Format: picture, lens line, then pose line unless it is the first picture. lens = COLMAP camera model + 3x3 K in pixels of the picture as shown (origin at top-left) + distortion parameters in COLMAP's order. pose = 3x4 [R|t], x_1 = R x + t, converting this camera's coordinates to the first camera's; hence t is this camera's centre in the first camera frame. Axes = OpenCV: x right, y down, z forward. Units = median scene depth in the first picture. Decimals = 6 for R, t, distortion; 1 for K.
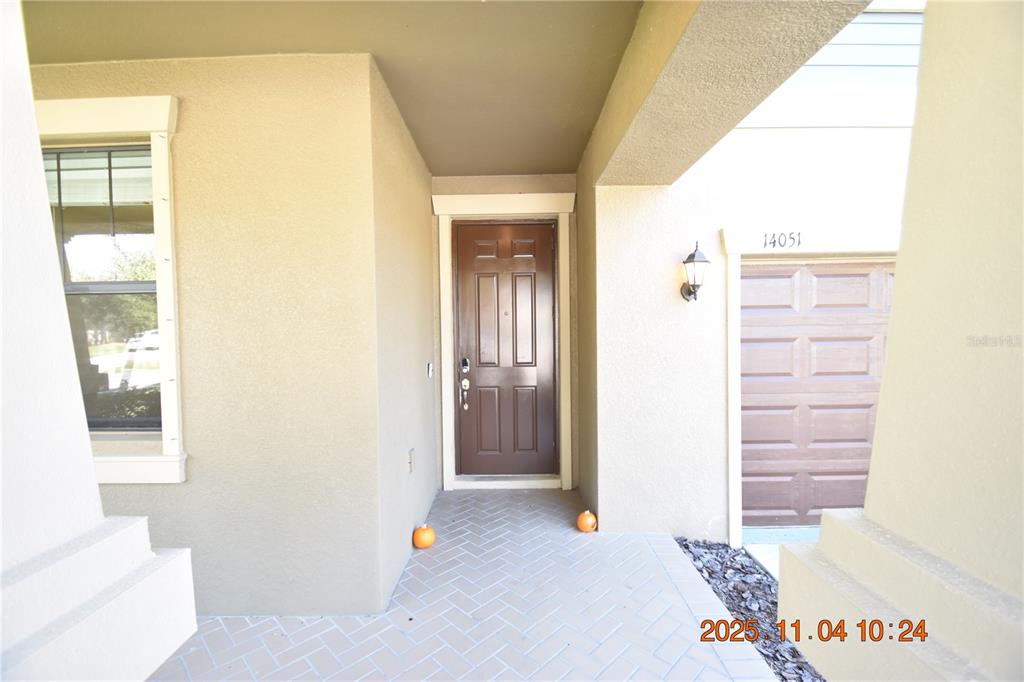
lens RADIAL K [[454.3, 0, 512.0], [0, 454.3, 341.0], [0, 0, 1]] dist [0.000478, -0.000142]
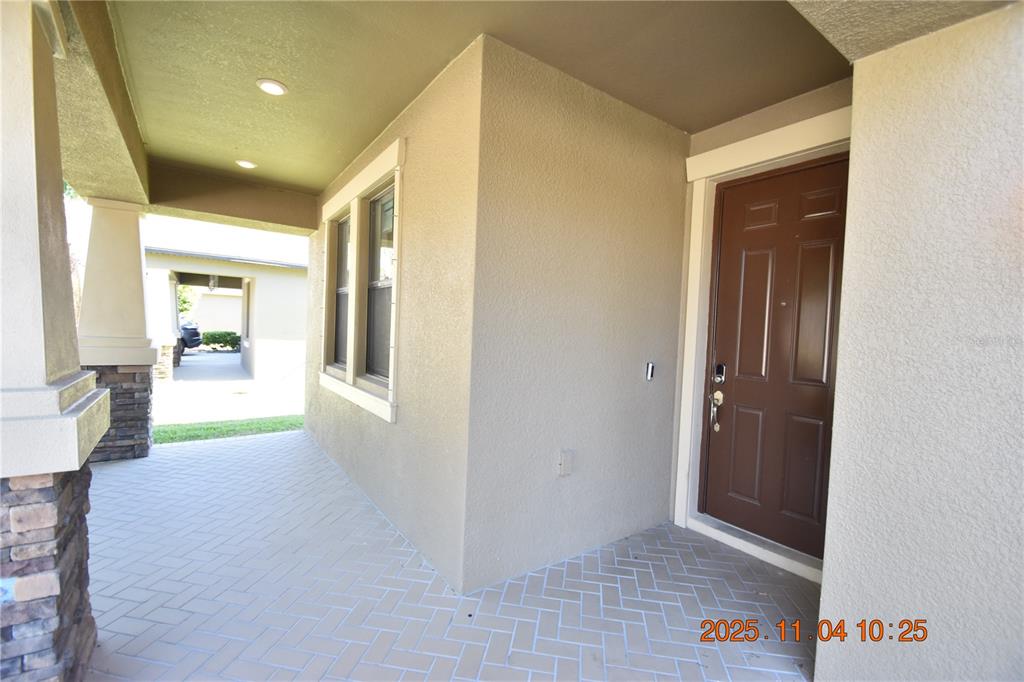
lens RADIAL K [[454.3, 0, 512.0], [0, 454.3, 341.0], [0, 0, 1]] dist [0.000478, -0.000142]
pose [[0.565634, 0.058309, -0.822593, 0.332869], [-0.068092, 0.997393, 0.023878, 0.006320], [0.821841, 0.042505, 0.568129, 0.294012]]
